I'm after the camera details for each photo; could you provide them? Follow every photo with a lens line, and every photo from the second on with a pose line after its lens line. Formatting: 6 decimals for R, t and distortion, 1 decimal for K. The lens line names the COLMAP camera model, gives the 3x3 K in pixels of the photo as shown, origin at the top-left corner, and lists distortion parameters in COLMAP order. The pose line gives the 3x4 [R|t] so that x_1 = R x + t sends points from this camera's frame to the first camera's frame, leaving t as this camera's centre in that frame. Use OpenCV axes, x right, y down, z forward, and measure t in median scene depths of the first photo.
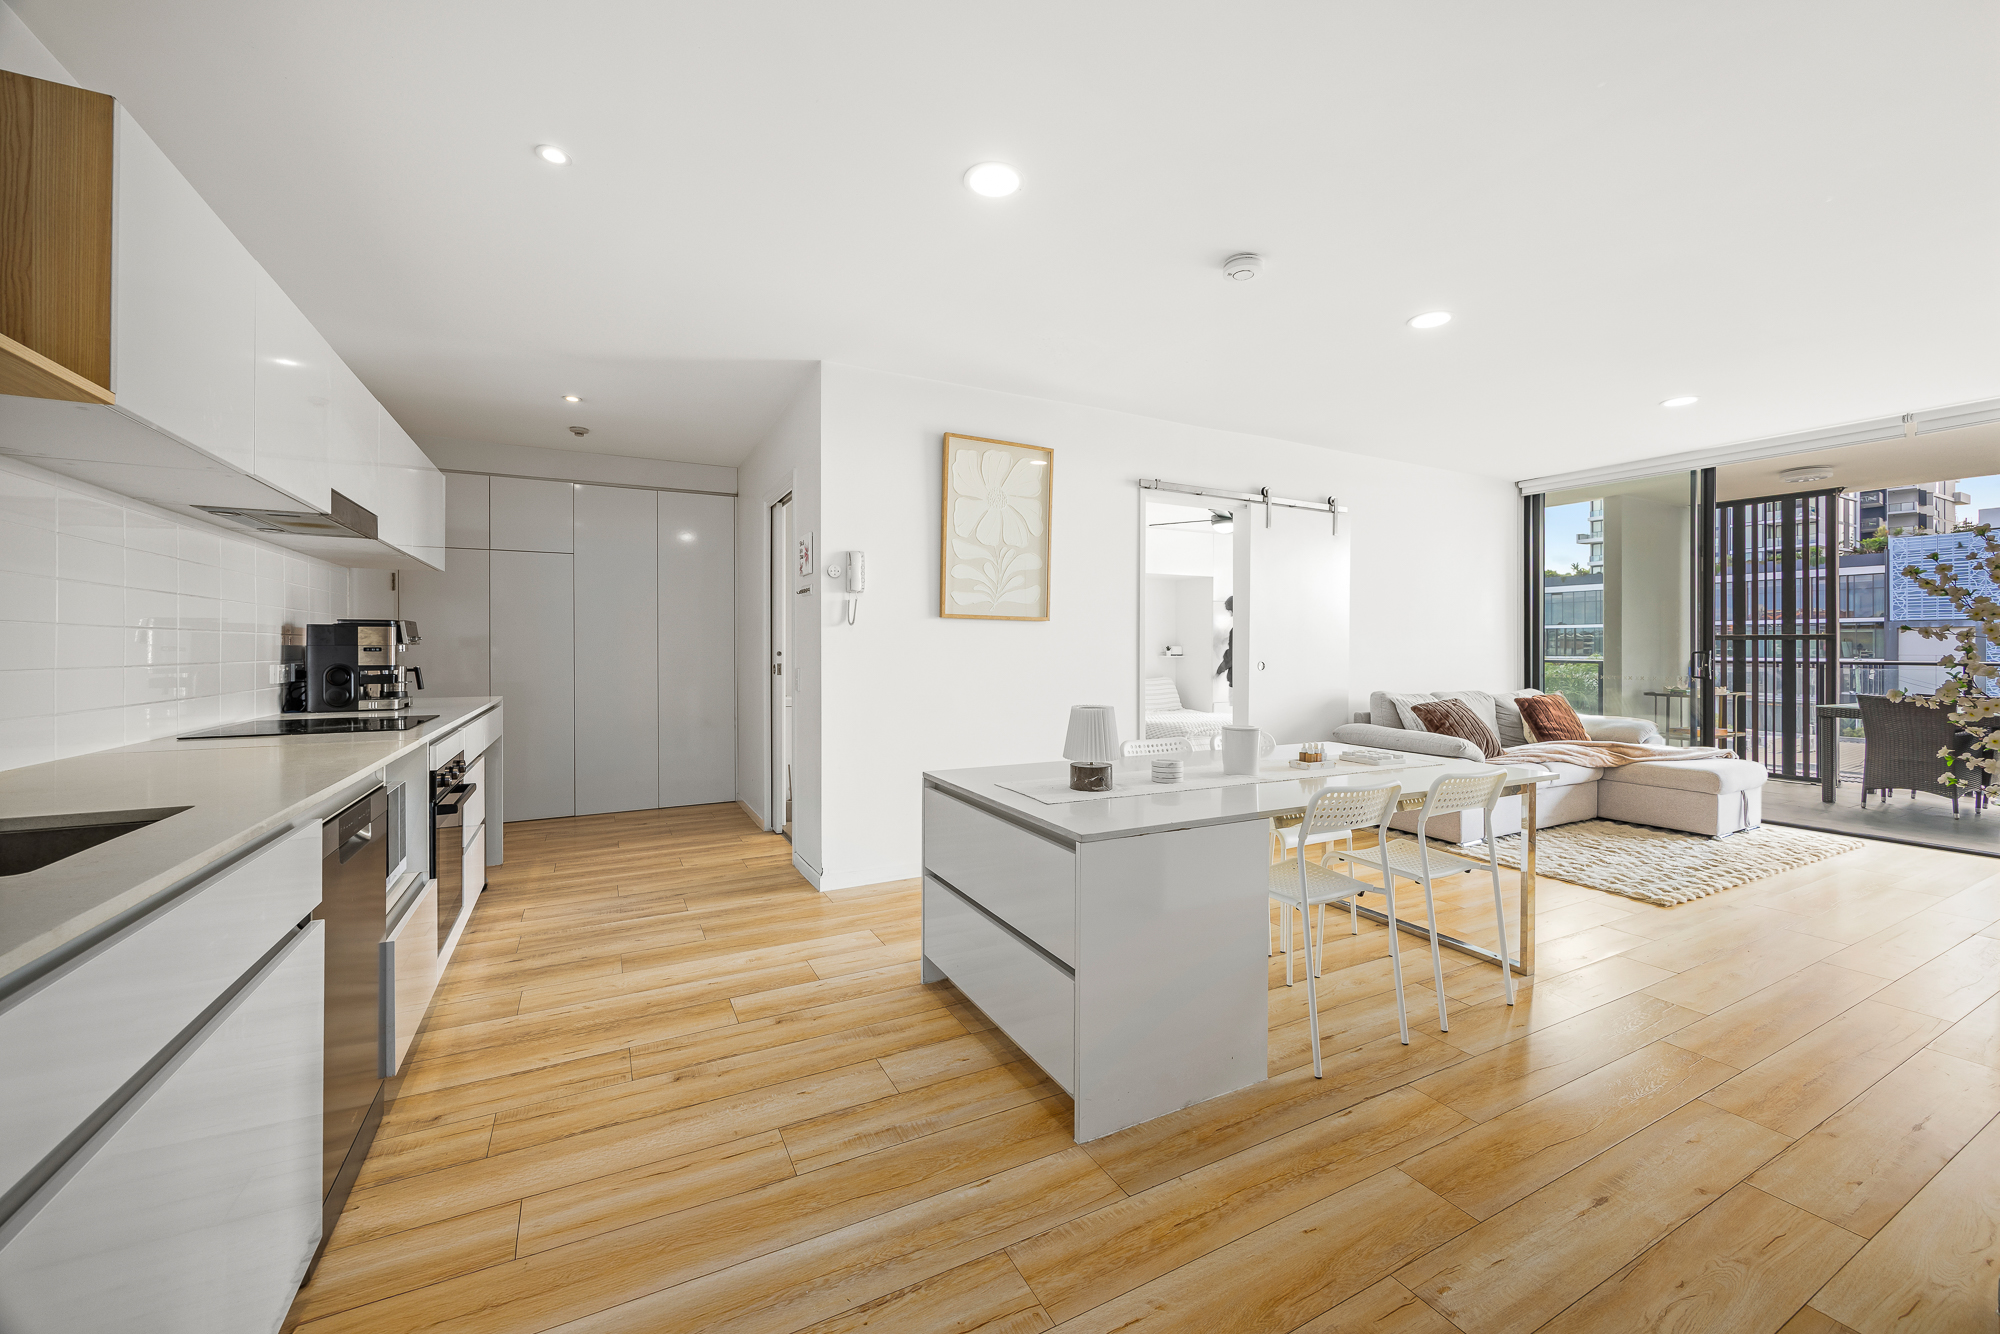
lens RADIAL K [[778.1, 0, 1008.9], [0, 778.1, 648.3], [0, 0, 1]] dist [0.000825, 0.000044]
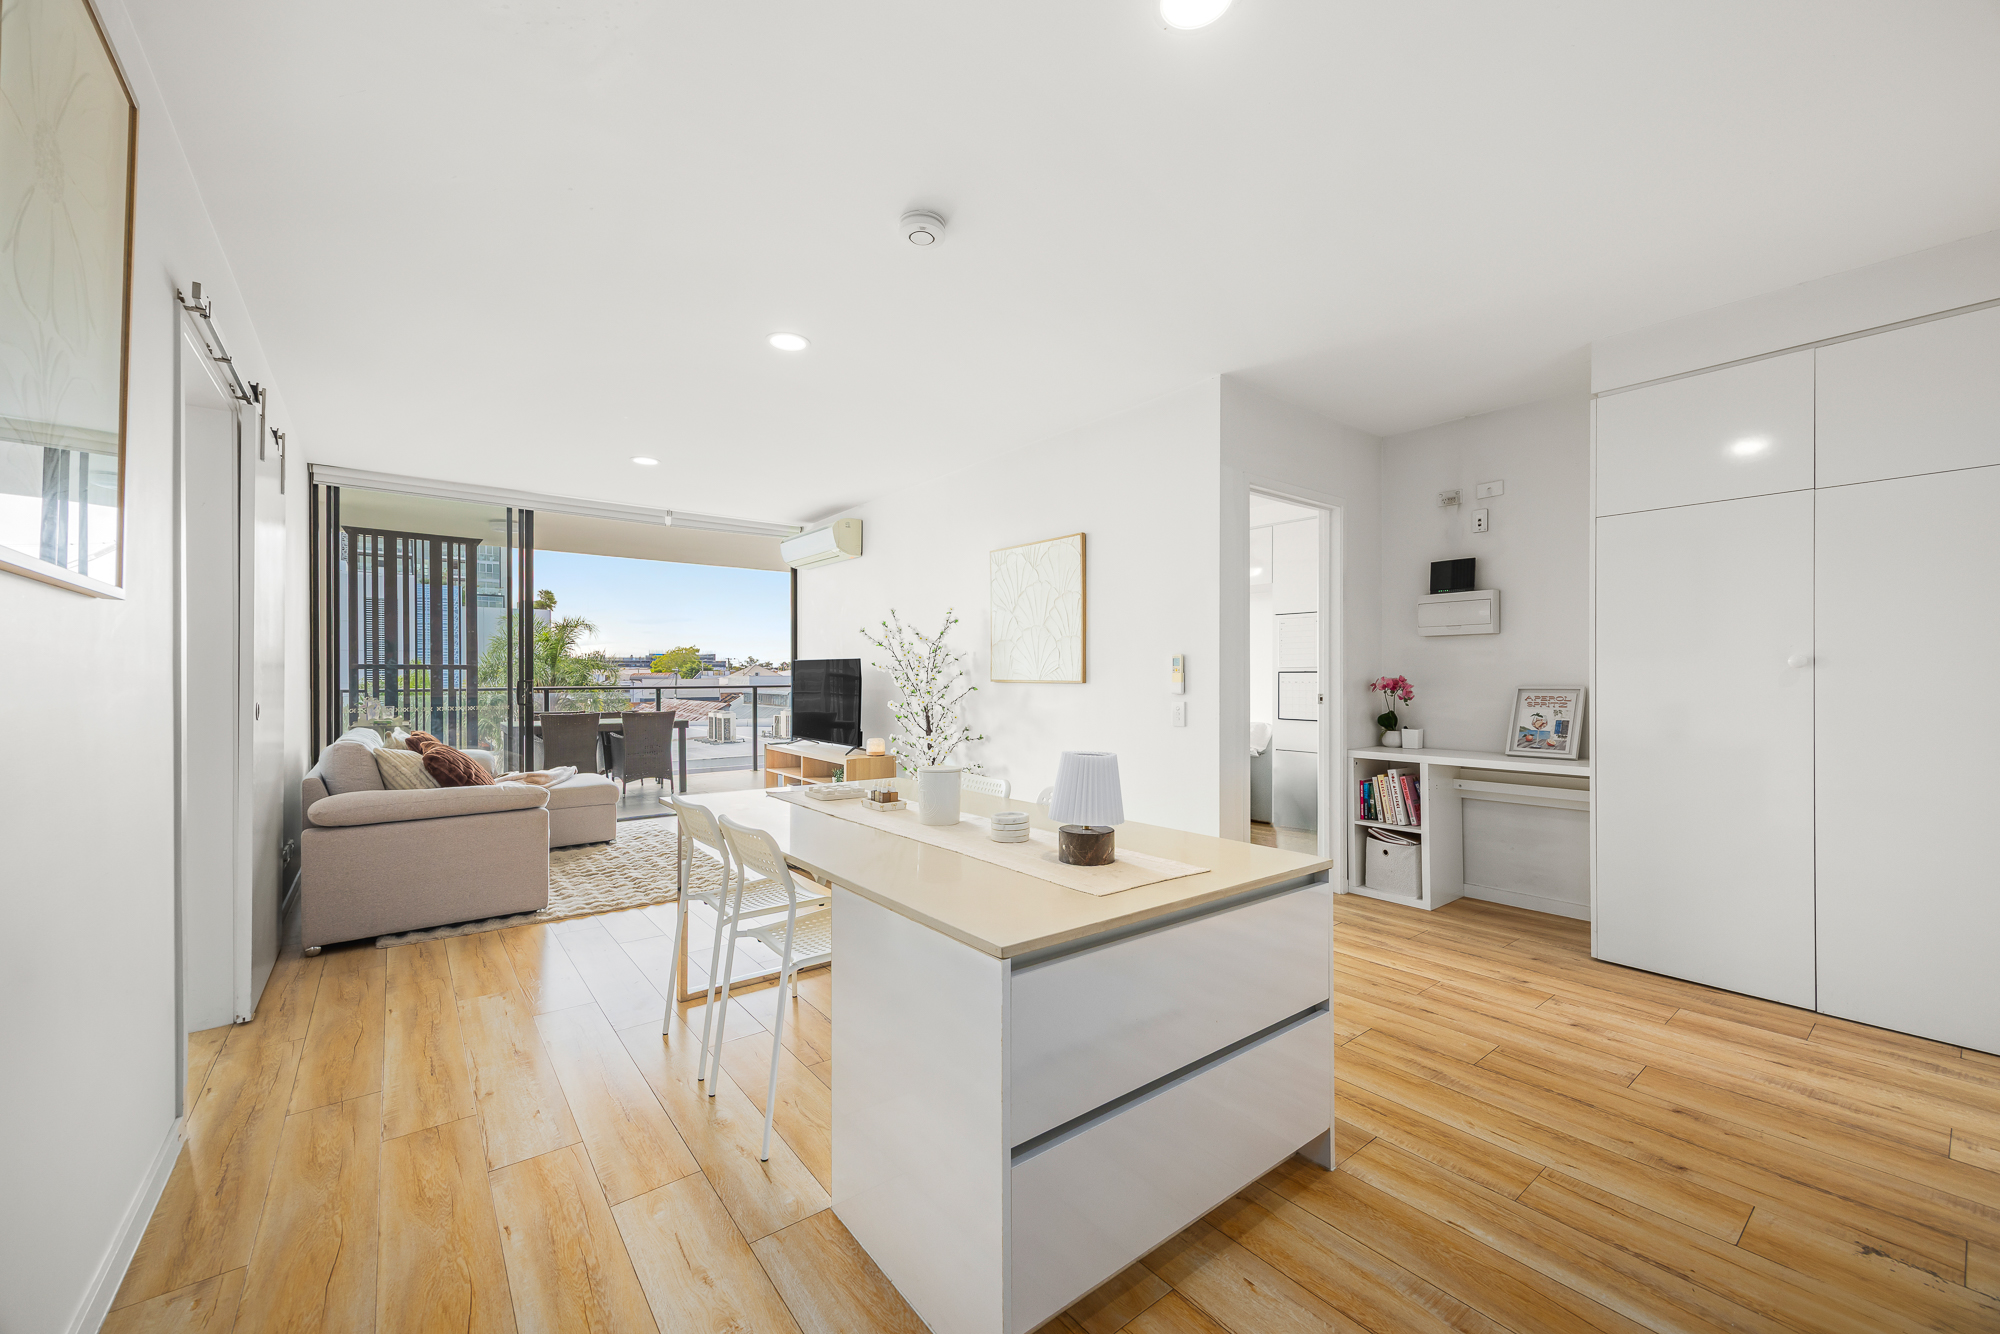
lens RADIAL K [[778.1, 0, 995.6], [0, 778.1, 671.3], [0, 0, 1]] dist [0.000825, 0.000044]
pose [[-0.166652, 0.001448, 0.986015, -0.220838], [0.006749, 0.999977, -0.000328, -0.001608], [-0.985993, 0.006600, -0.166658, 0.425638]]
